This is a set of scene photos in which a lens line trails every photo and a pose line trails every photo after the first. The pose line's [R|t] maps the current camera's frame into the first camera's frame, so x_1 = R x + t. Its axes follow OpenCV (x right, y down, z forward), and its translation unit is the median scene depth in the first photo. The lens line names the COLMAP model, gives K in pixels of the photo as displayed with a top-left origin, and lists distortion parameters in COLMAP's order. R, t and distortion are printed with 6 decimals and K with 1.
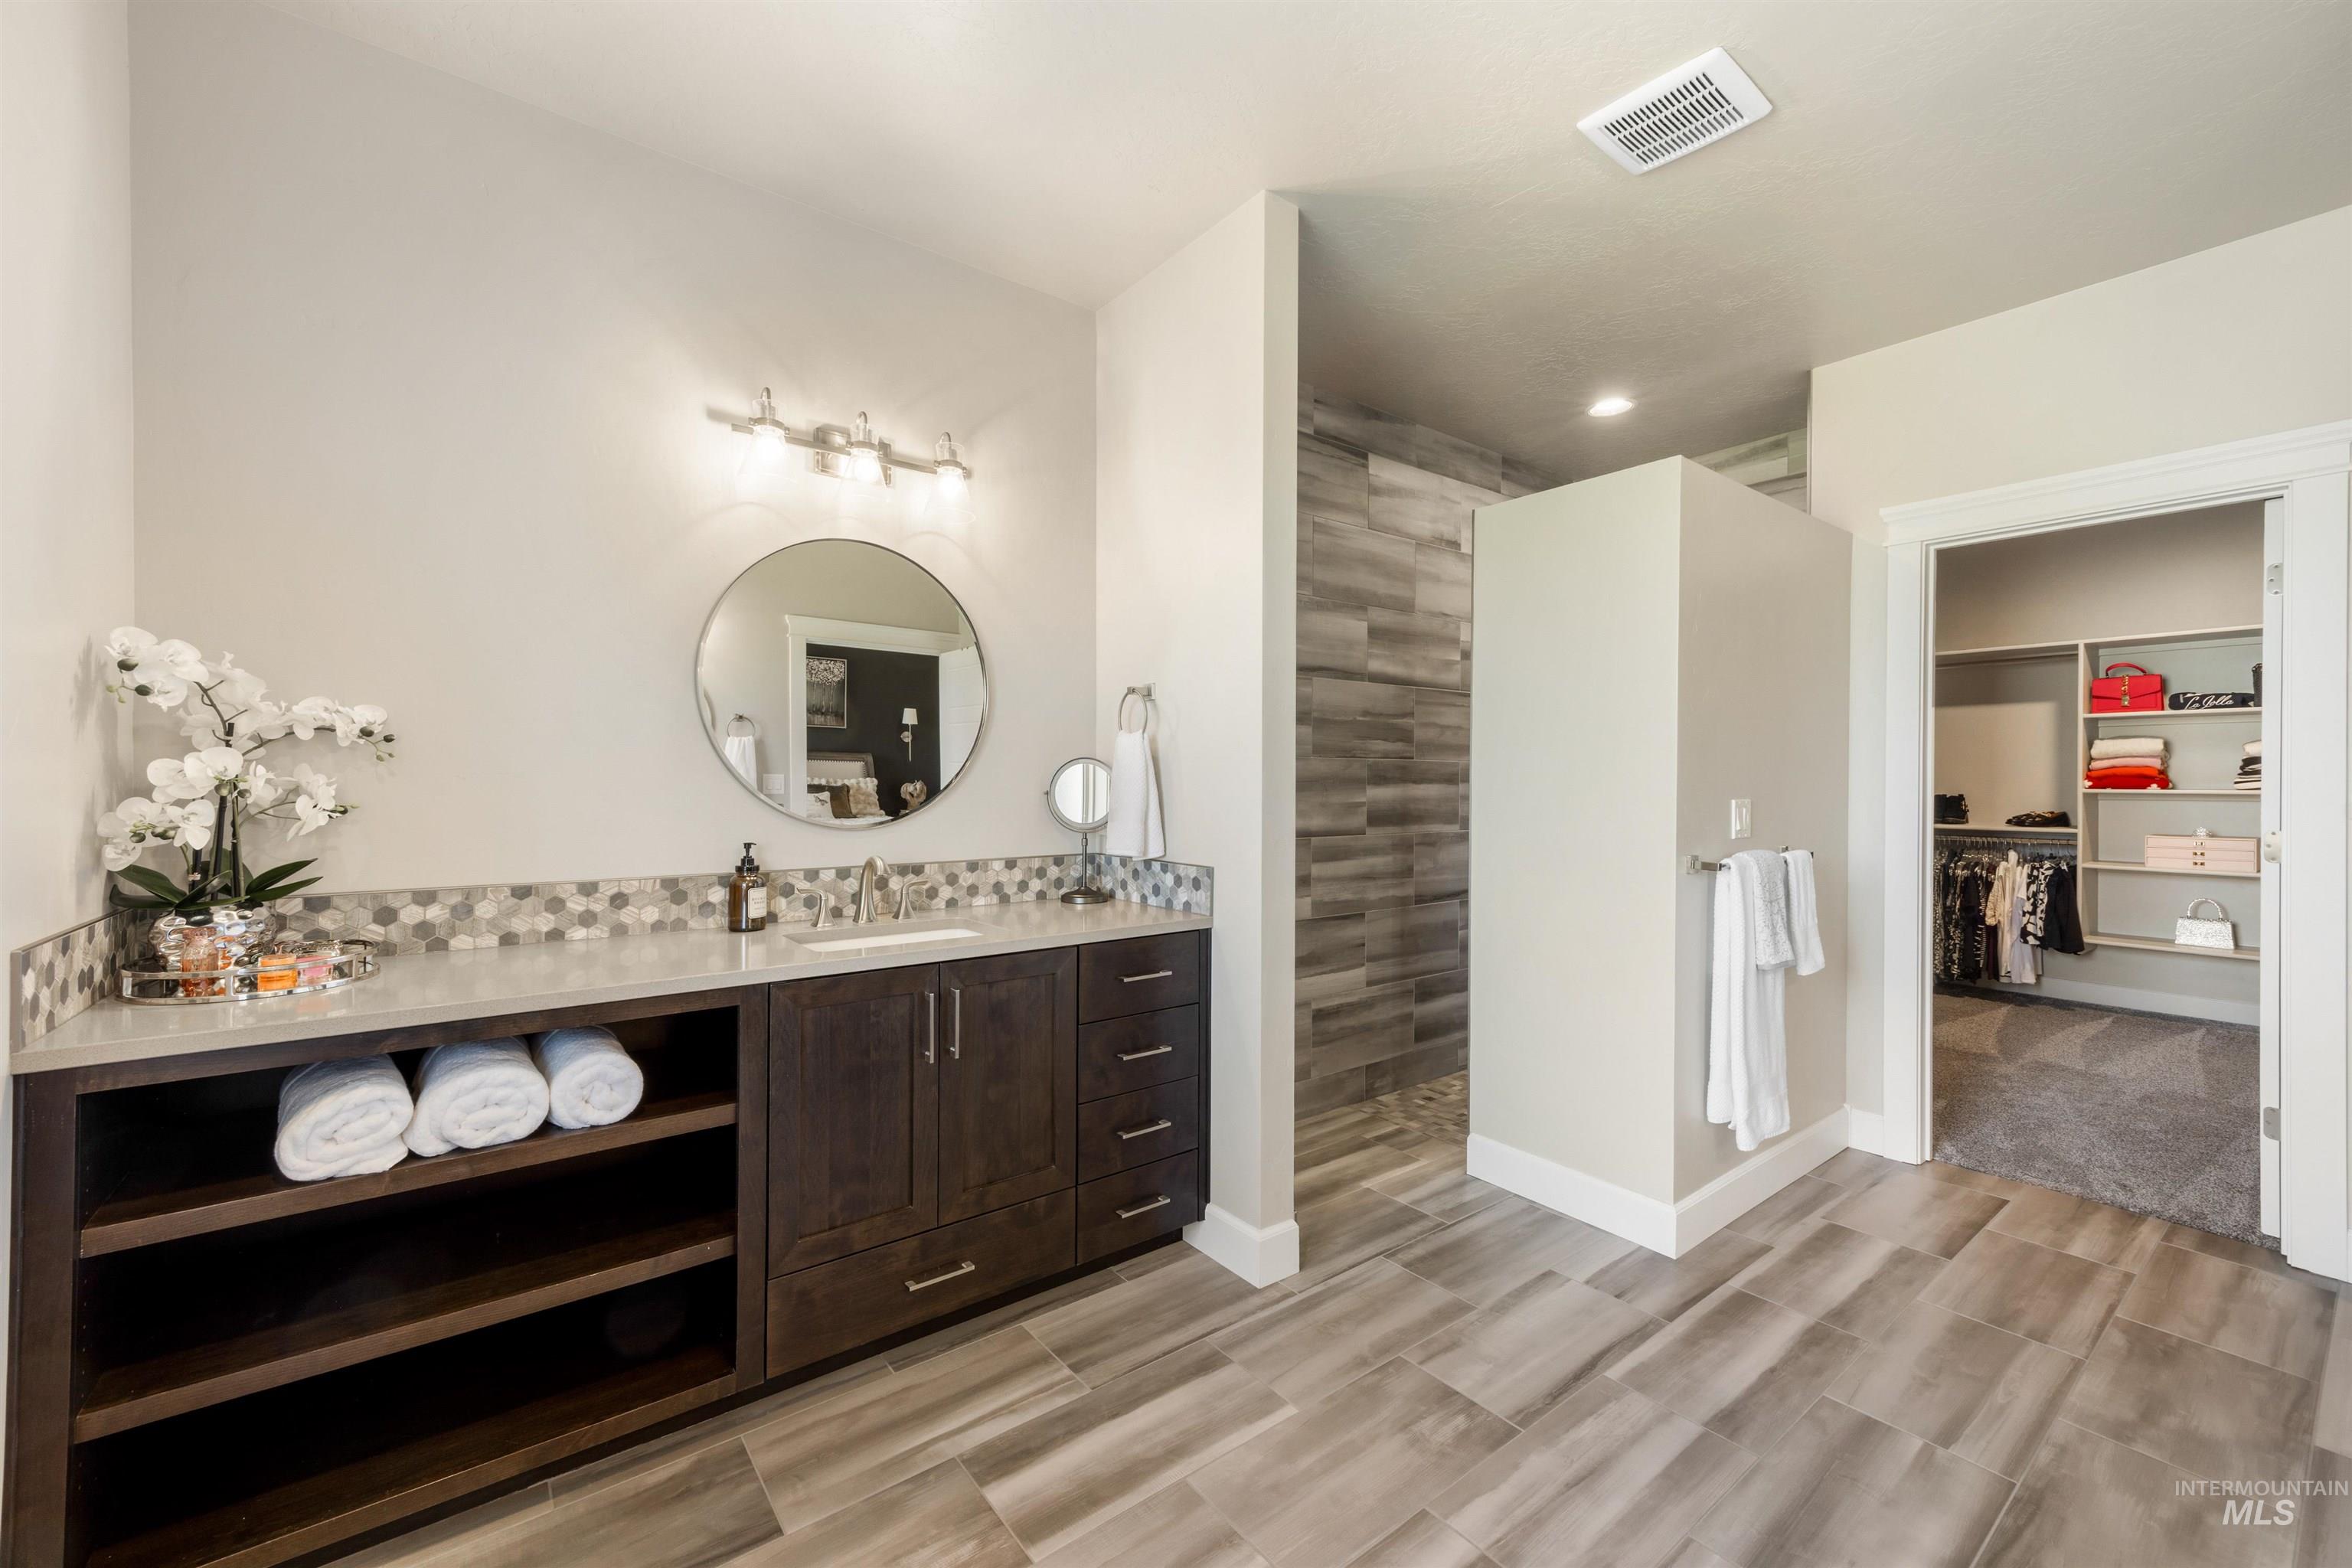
lens RADIAL K [[897.5, 0, 1178.1], [0, 897.5, 798.3], [0, 0, 1]] dist [0.001939, 0.000429]
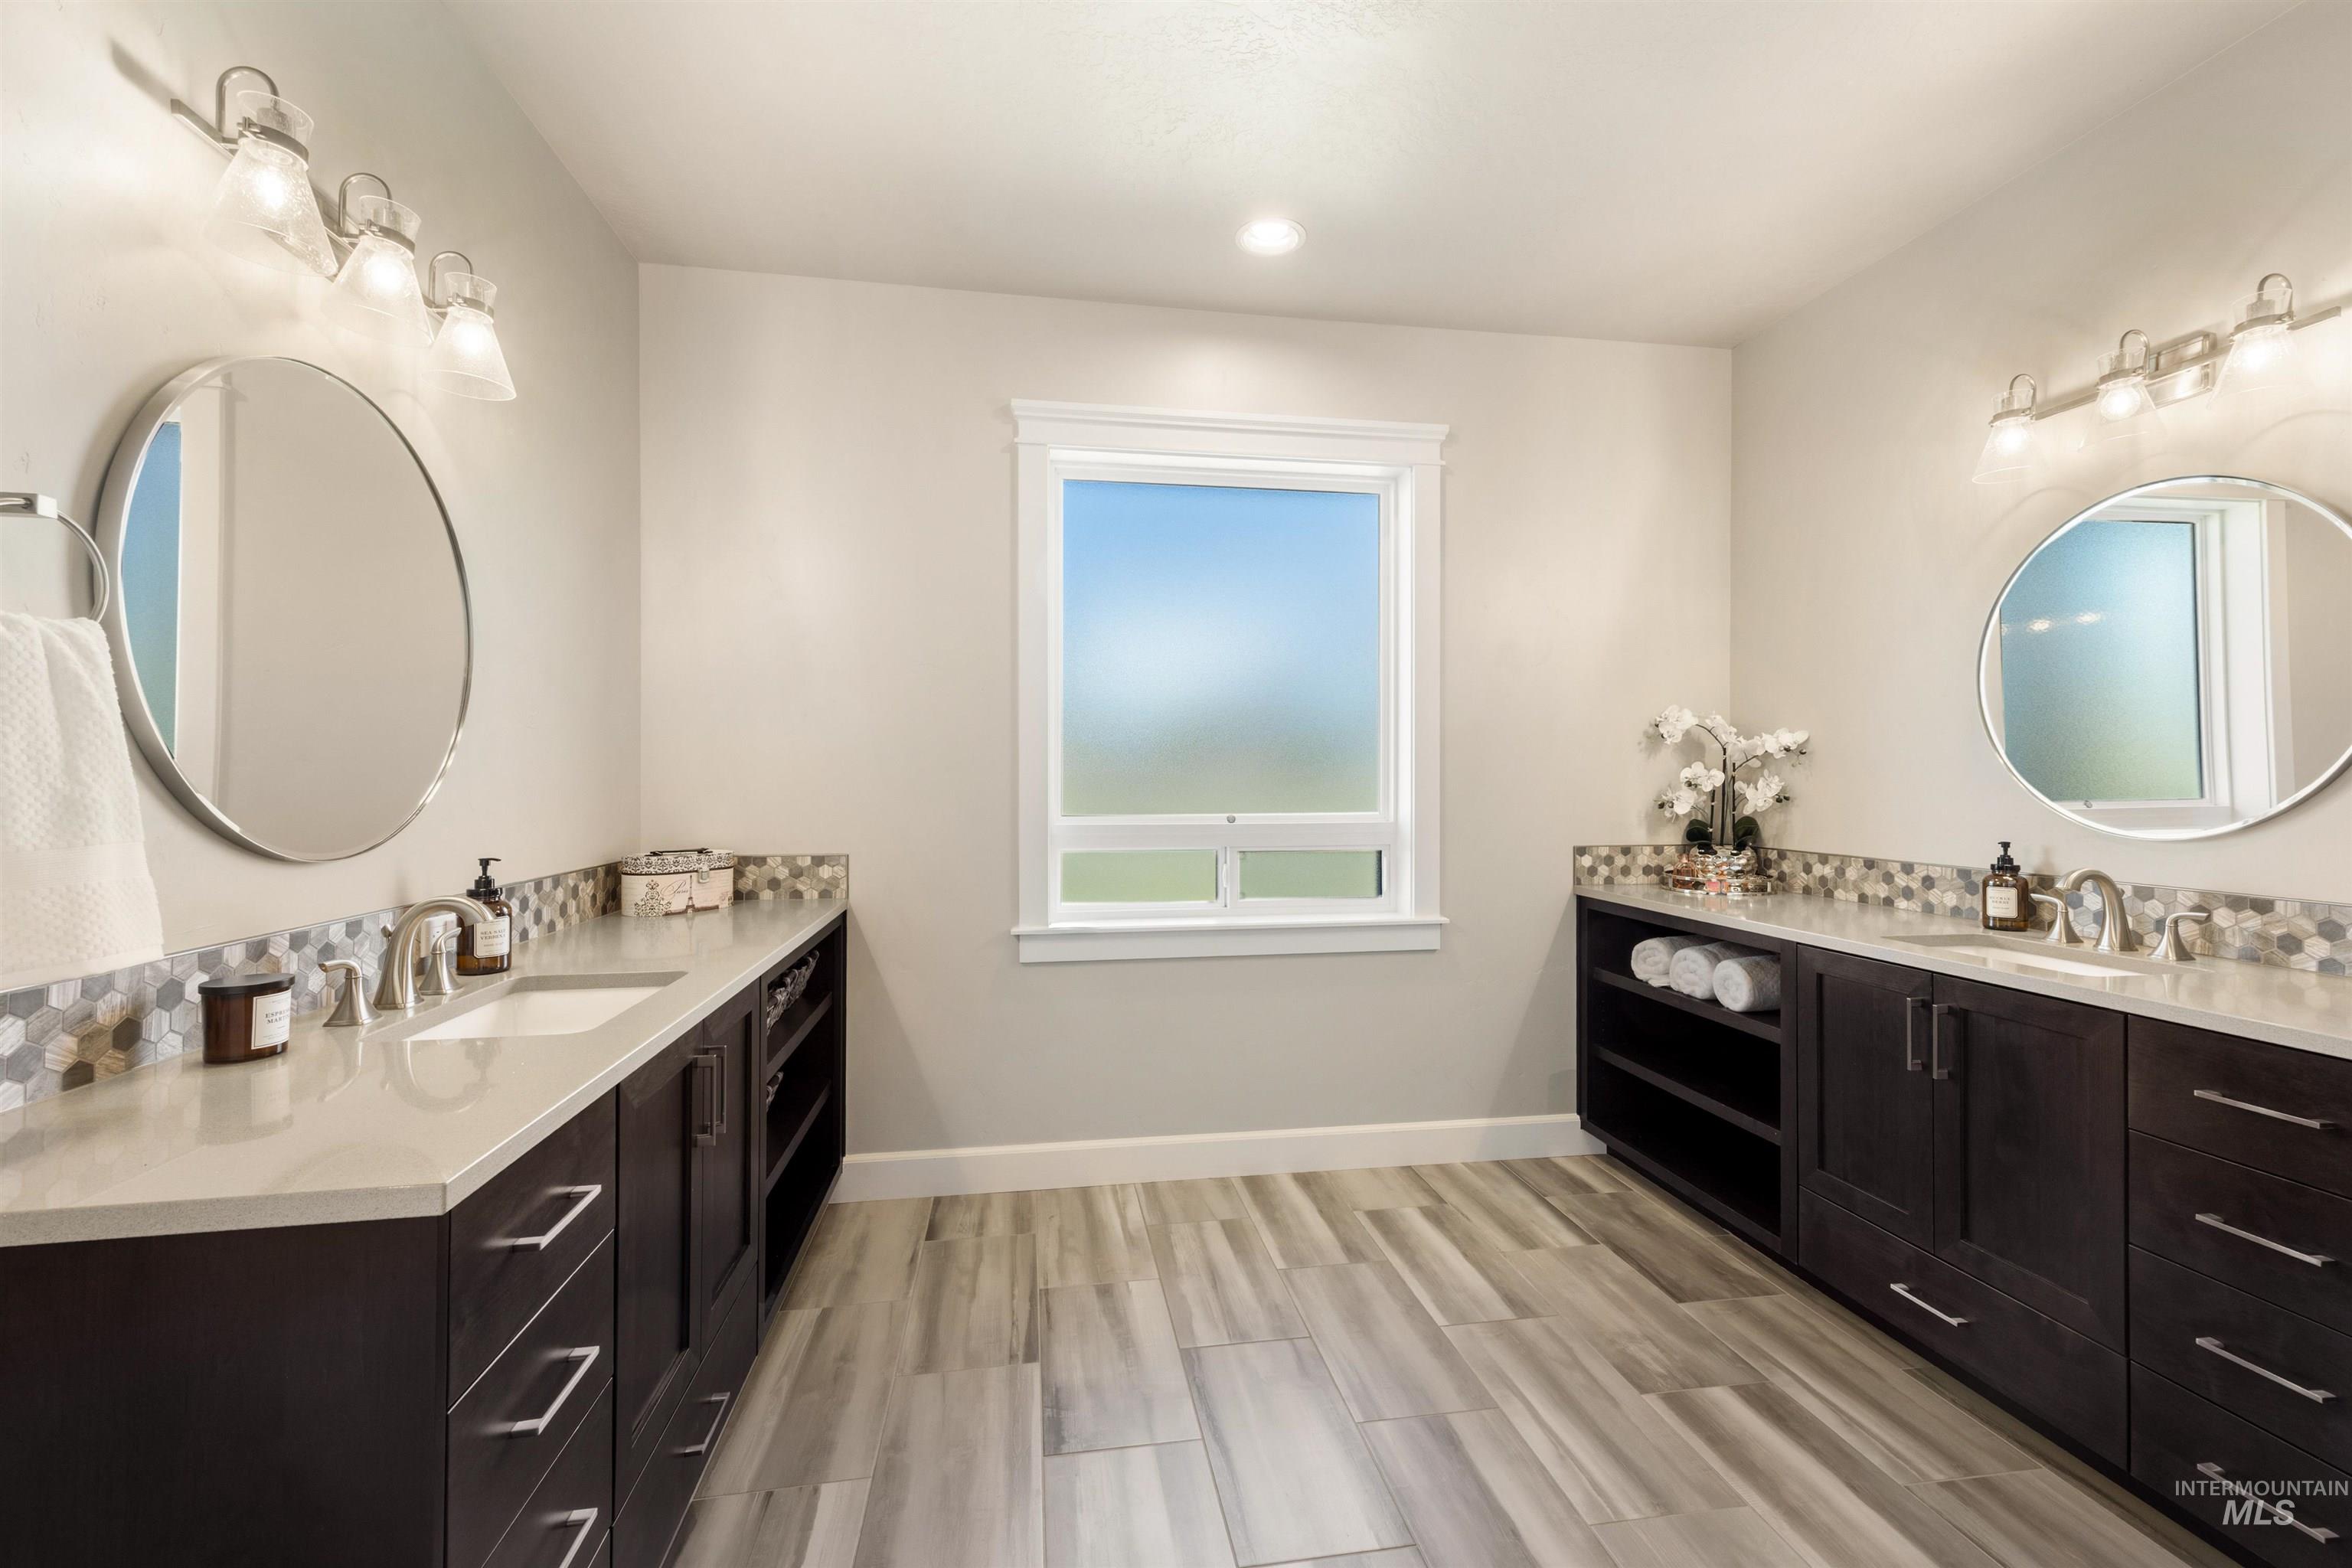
lens RADIAL K [[897.5, 0, 1173.8], [0, 897.5, 768.9], [0, 0, 1]] dist [0.001939, 0.000429]
pose [[-0.460818, -0.000493, -0.887494, 0.969235], [0.000509, 1.000000, -0.000819, -0.037277], [0.887494, -0.000829, -0.460818, 0.744432]]
